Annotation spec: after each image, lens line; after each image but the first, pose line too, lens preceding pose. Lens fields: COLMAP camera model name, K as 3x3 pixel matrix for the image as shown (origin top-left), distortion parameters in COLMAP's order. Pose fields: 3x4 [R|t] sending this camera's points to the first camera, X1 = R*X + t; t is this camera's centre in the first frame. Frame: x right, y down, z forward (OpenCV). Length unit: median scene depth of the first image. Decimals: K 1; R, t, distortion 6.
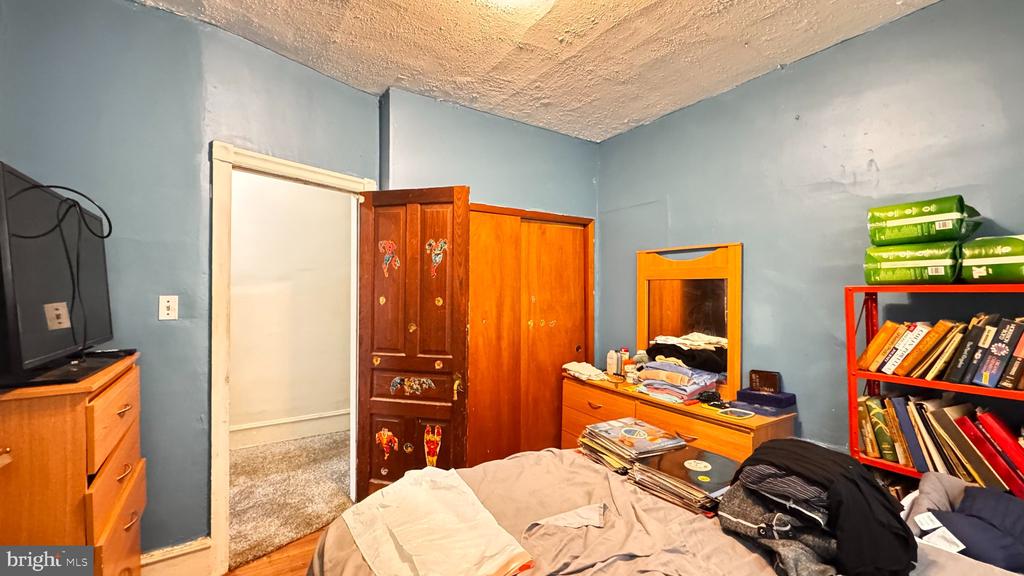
lens RADIAL K [[407.8, 0, 511.4], [0, 407.8, 290.2], [0, 0, 1]] dist [-0.003115, 0.000550]
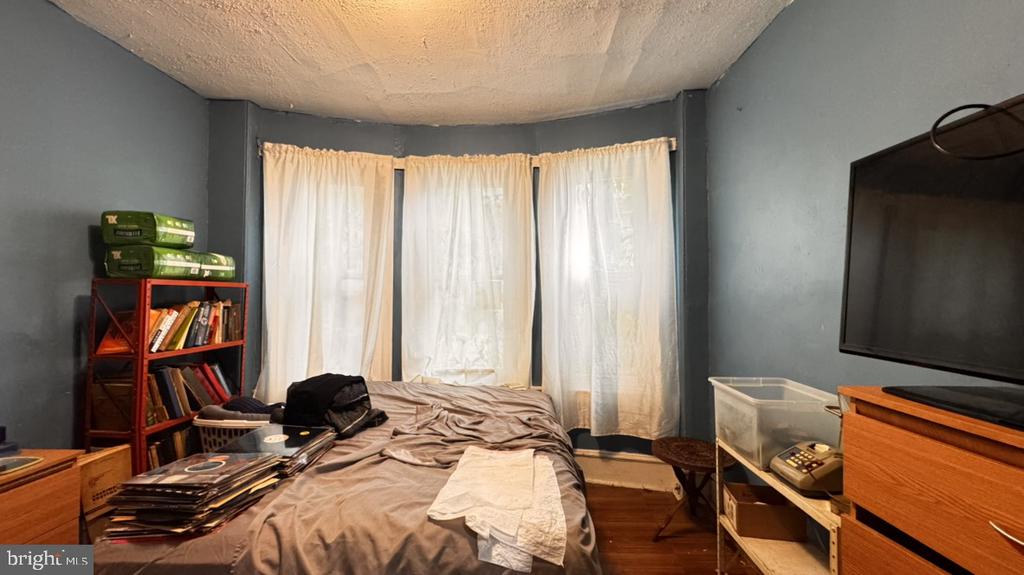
lens RADIAL K [[407.8, 0, 513.6], [0, 407.8, 290.4], [0, 0, 1]] dist [-0.003115, 0.000550]
pose [[-0.835108, 0.009253, 0.550008, -0.665508], [-0.007101, 0.999594, -0.027598, 0.051586], [-0.550040, -0.026953, -0.834703, 1.510685]]
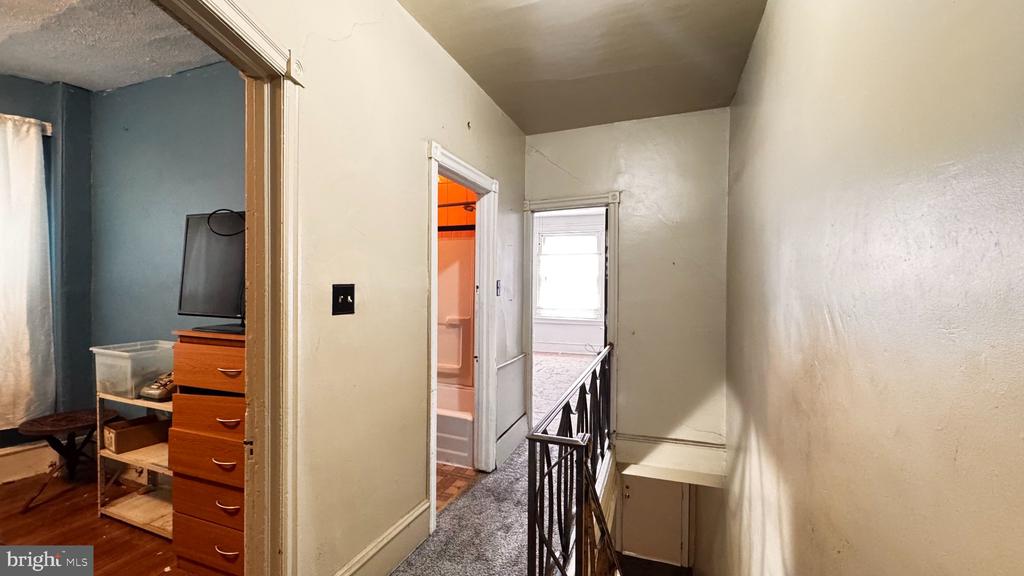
lens RADIAL K [[407.8, 0, 509.6], [0, 407.8, 292.2], [0, 0, 1]] dist [-0.003115, 0.000550]
pose [[-0.792347, -0.002164, -0.610067, -0.796863], [-0.006687, 0.999964, 0.005138, 0.046486], [0.610034, 0.008151, -0.792333, 2.336447]]
